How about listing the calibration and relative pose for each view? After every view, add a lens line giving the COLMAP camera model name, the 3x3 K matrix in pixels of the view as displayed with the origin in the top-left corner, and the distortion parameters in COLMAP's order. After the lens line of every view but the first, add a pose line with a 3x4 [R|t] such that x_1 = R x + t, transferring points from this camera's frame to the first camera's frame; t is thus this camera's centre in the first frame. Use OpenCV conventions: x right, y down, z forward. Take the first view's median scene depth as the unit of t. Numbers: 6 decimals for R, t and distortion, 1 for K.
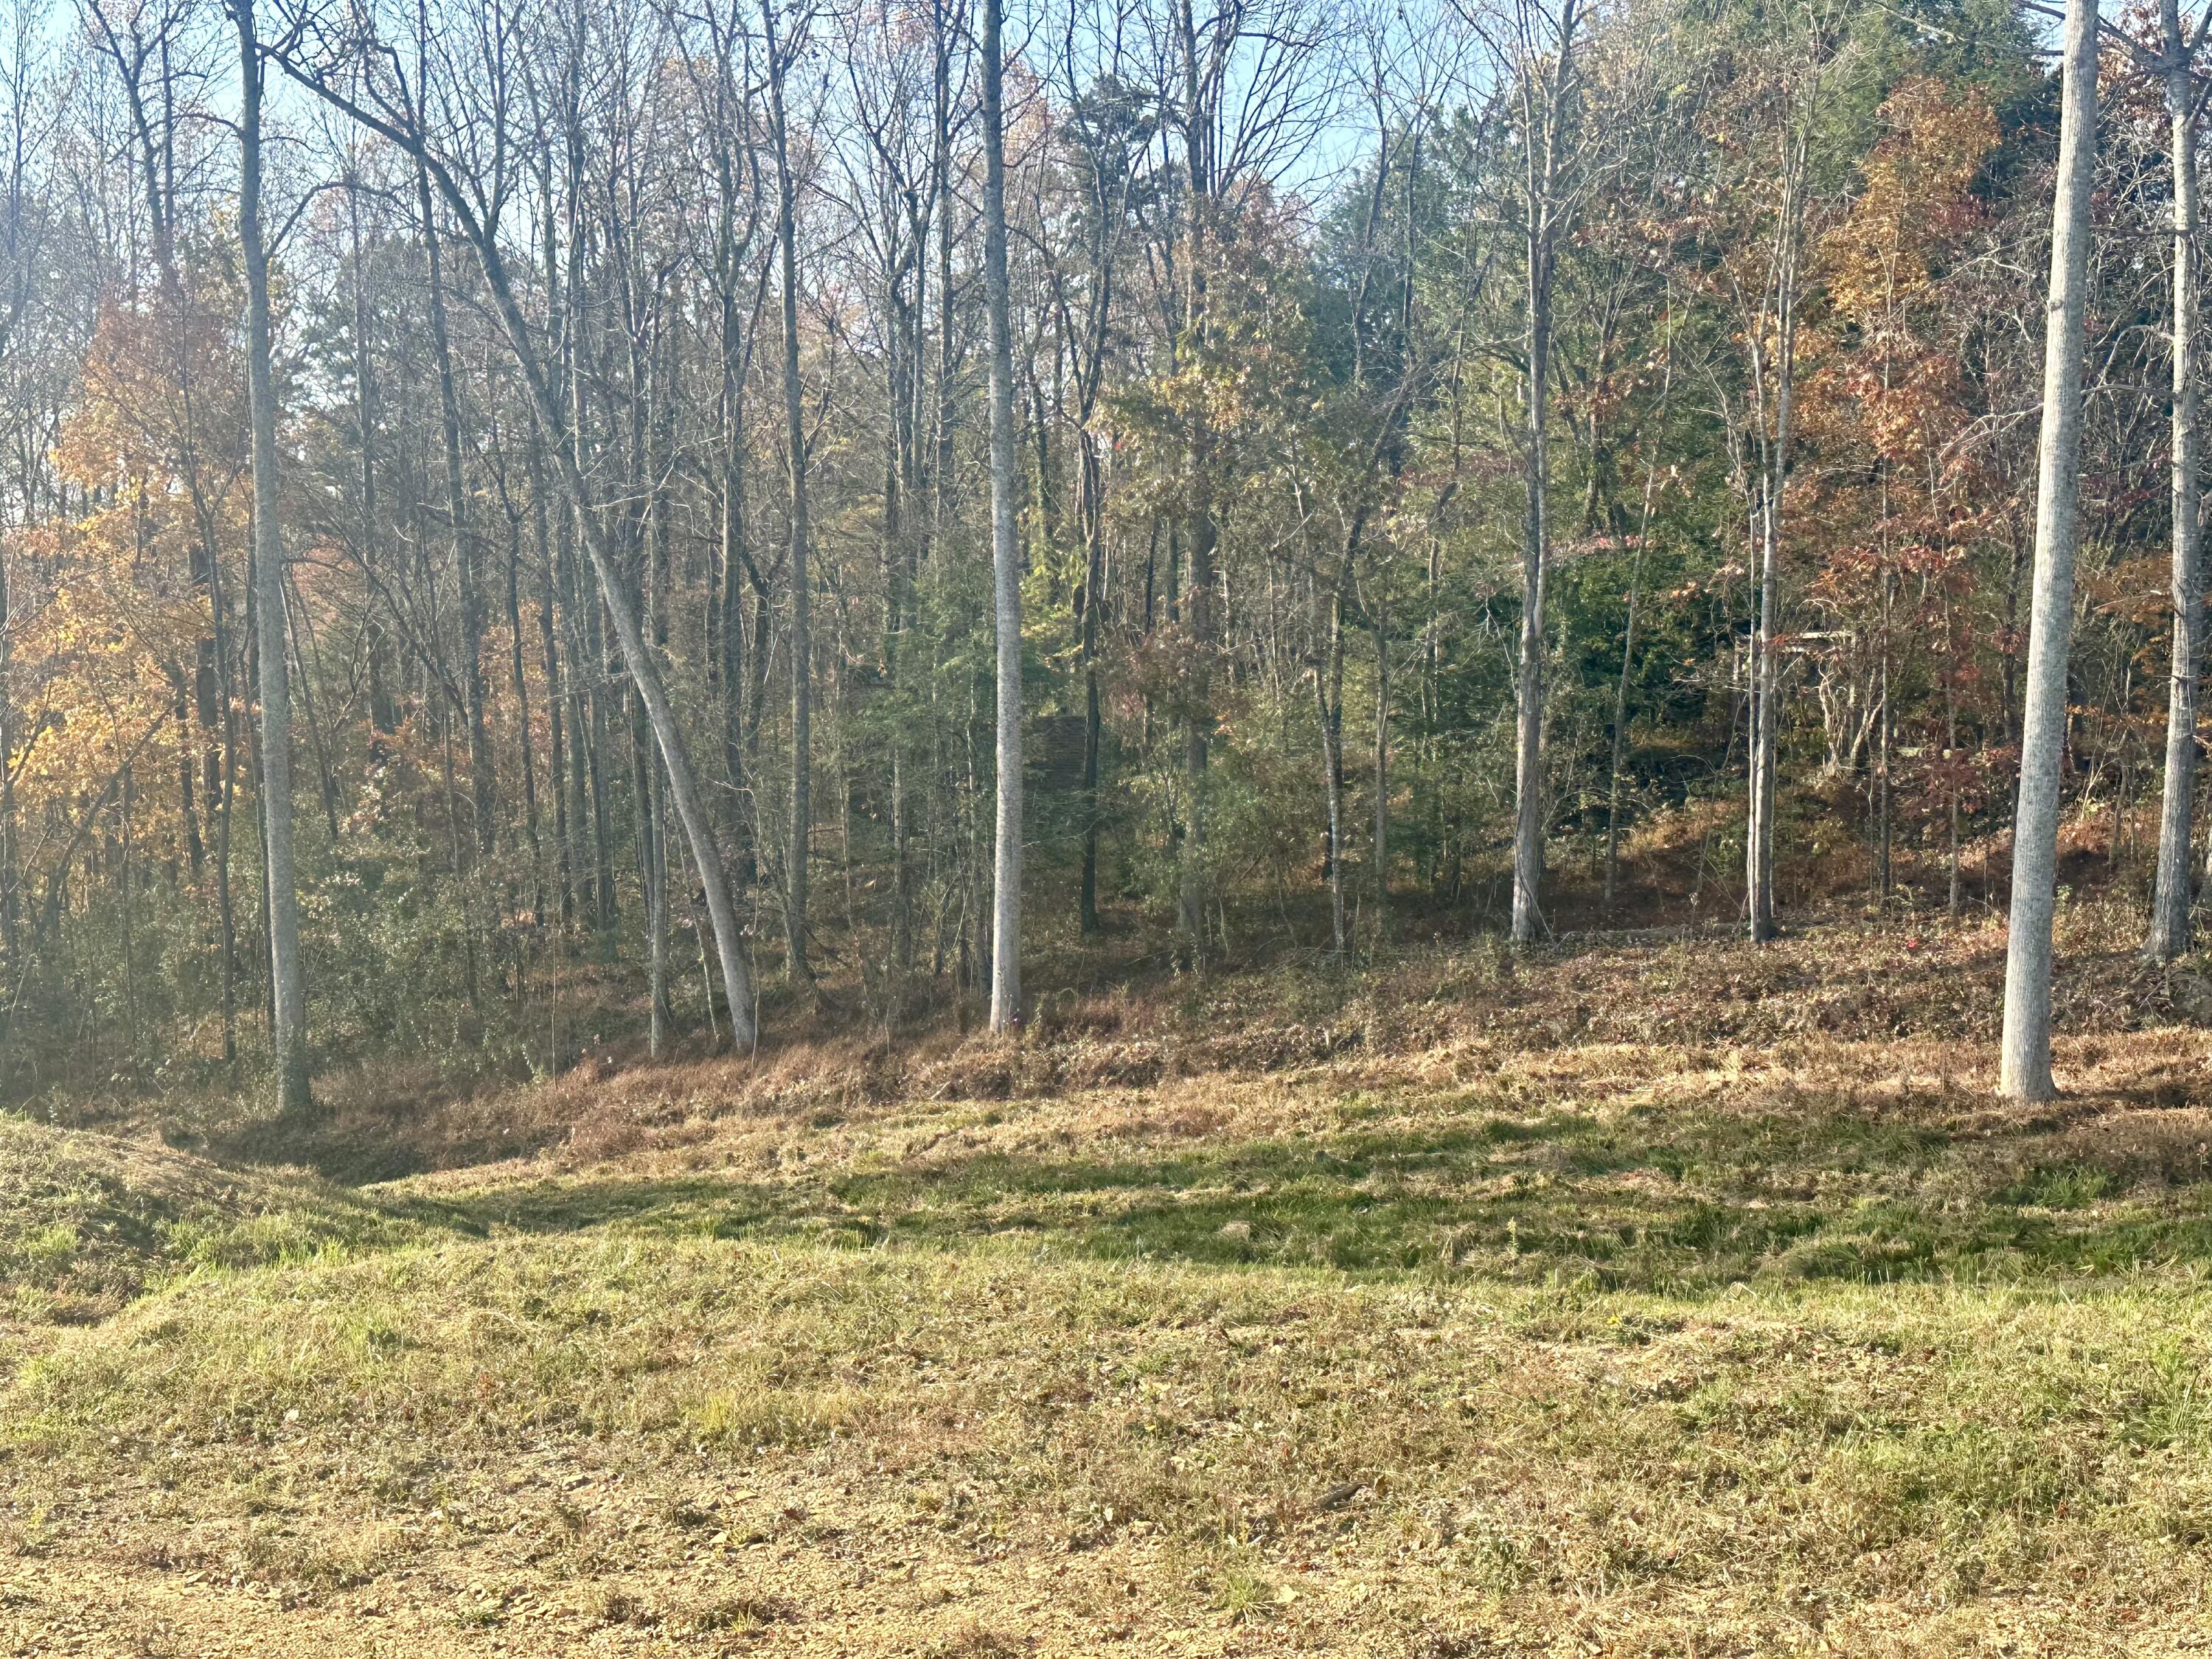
lens RADIAL K [[2562.6, 0, 1142.0], [0, 2562.6, 863.8], [0, 0, 1]] dist [0.104262, 0.000000]
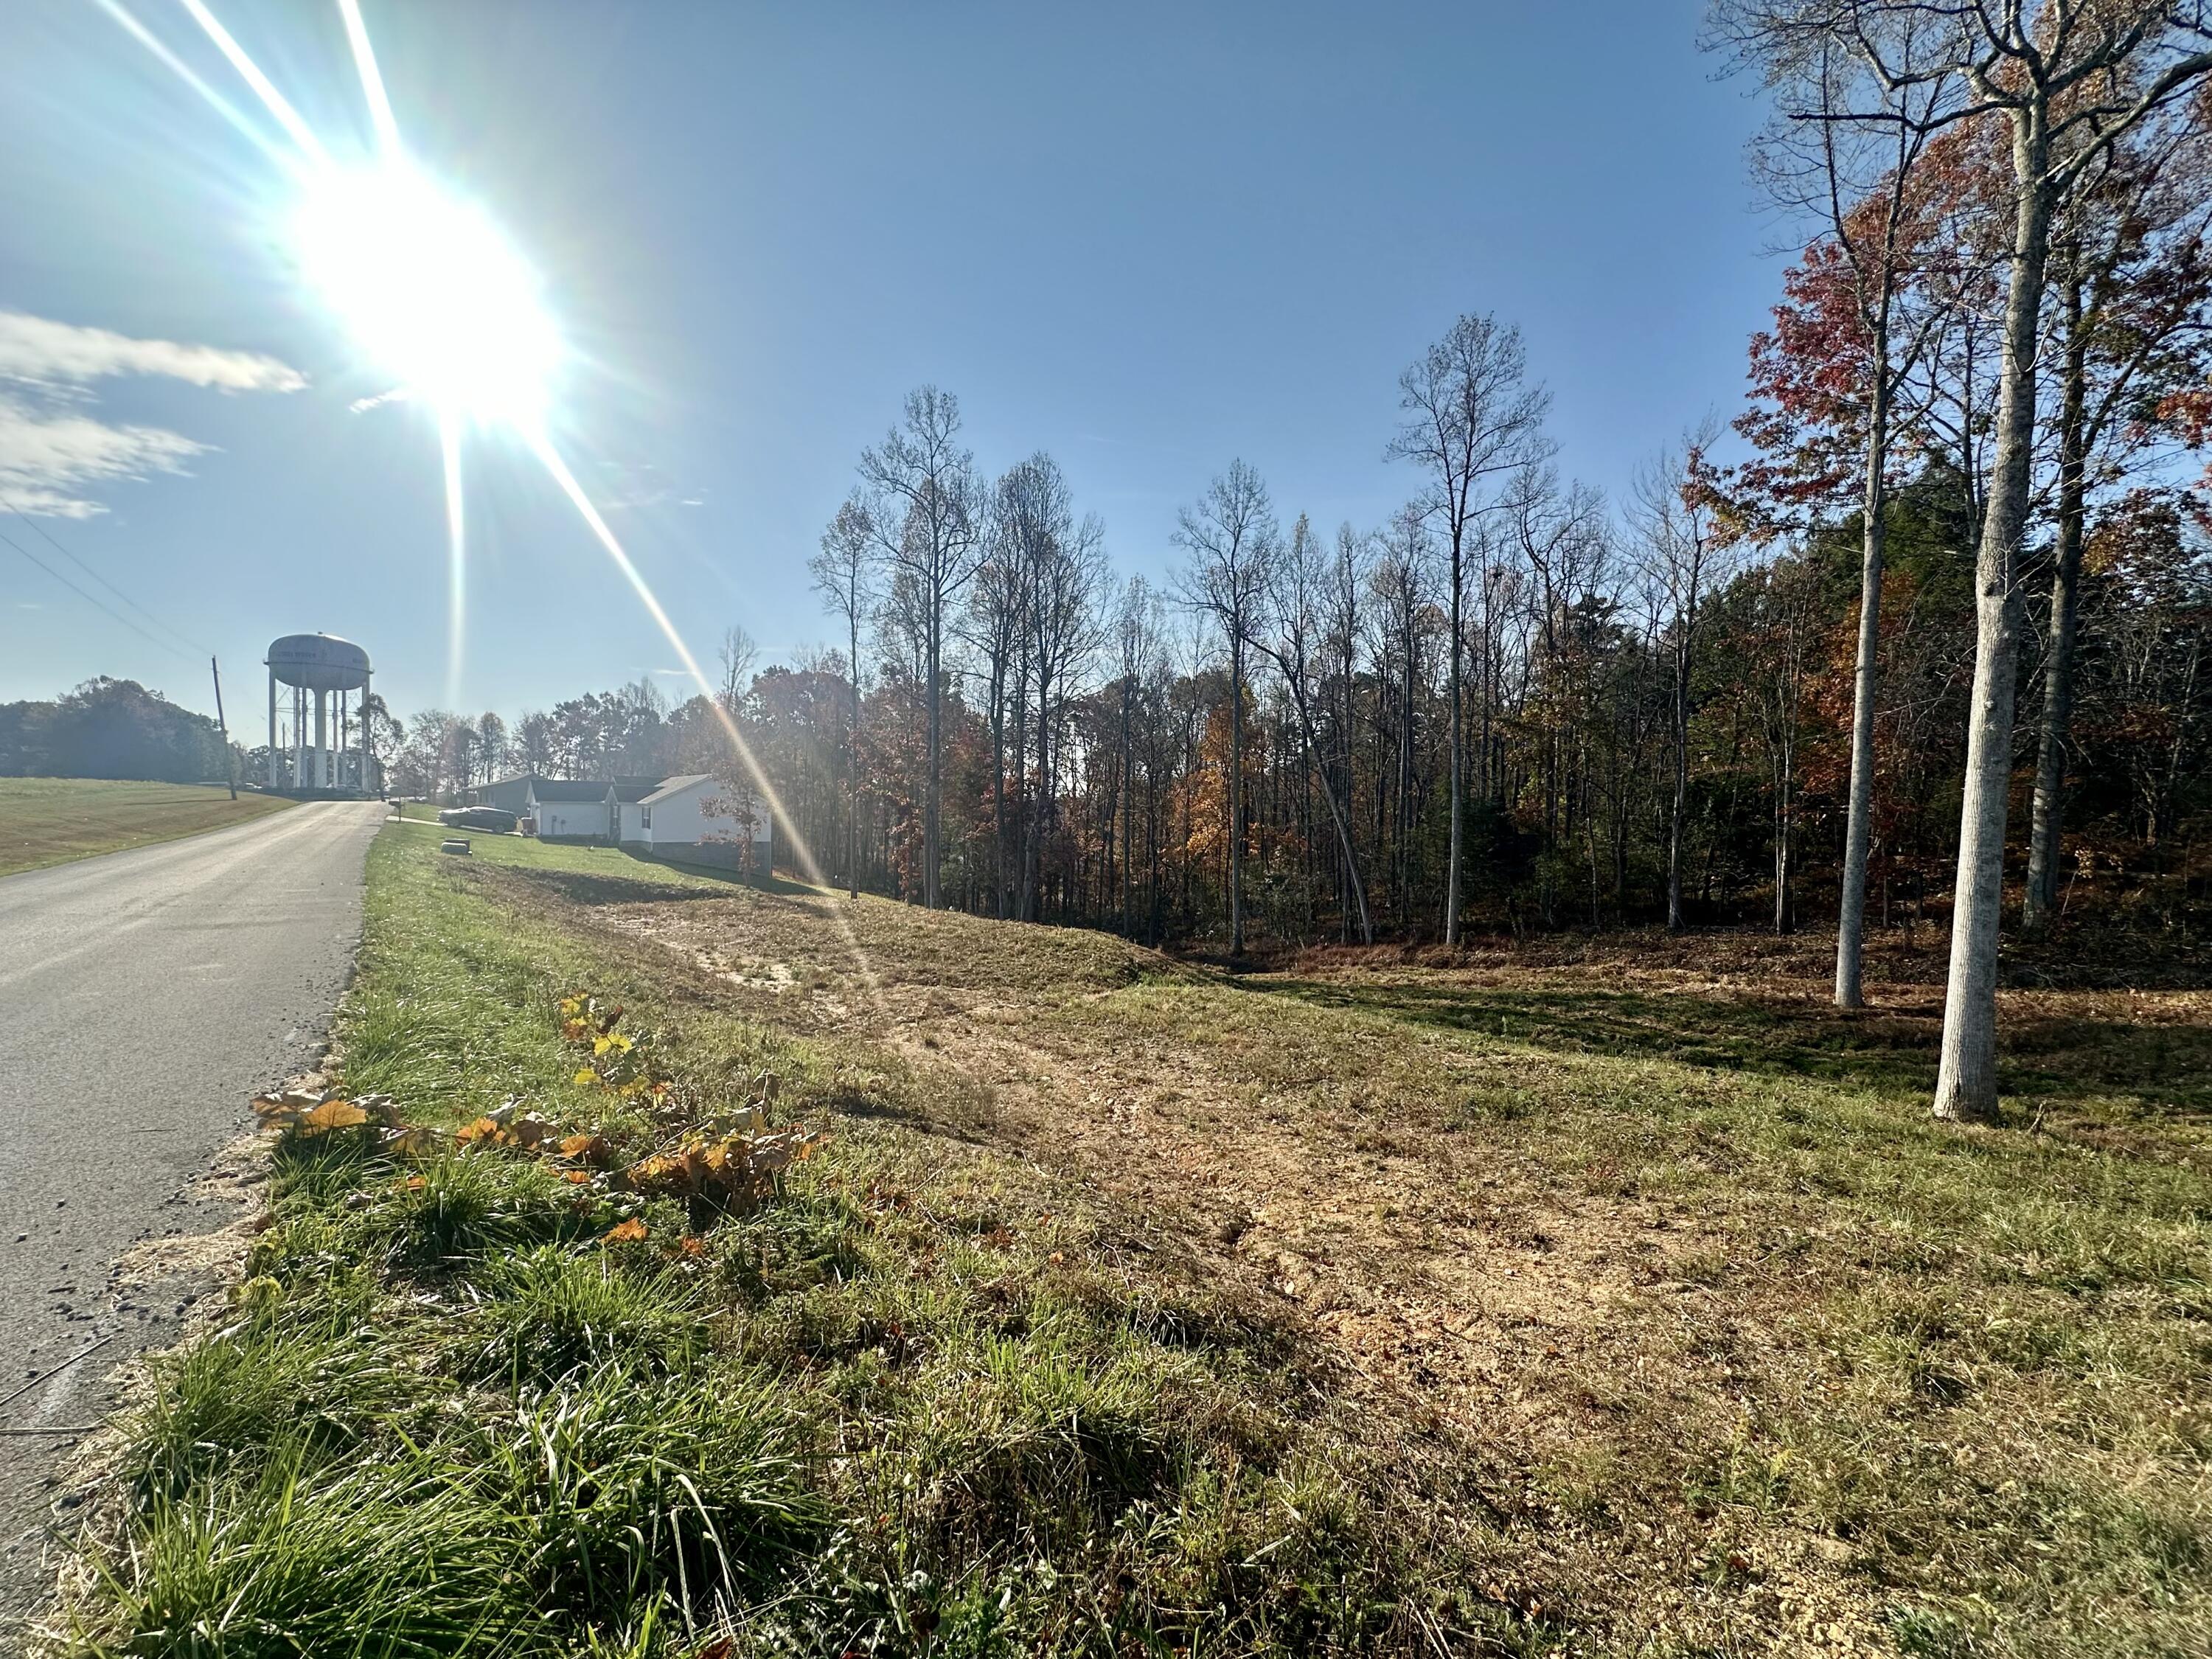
lens RADIAL K [[881.5, 0, 1104.9], [0, 881.5, 831.5], [0, 0, 1]] dist [-0.003422, 0.000985]
pose [[0.836545, 0.018345, -0.547591, 0.180889], [-0.048965, 0.997943, -0.041370, -0.000562], [0.545706, 0.061421, 0.835723, -0.023364]]
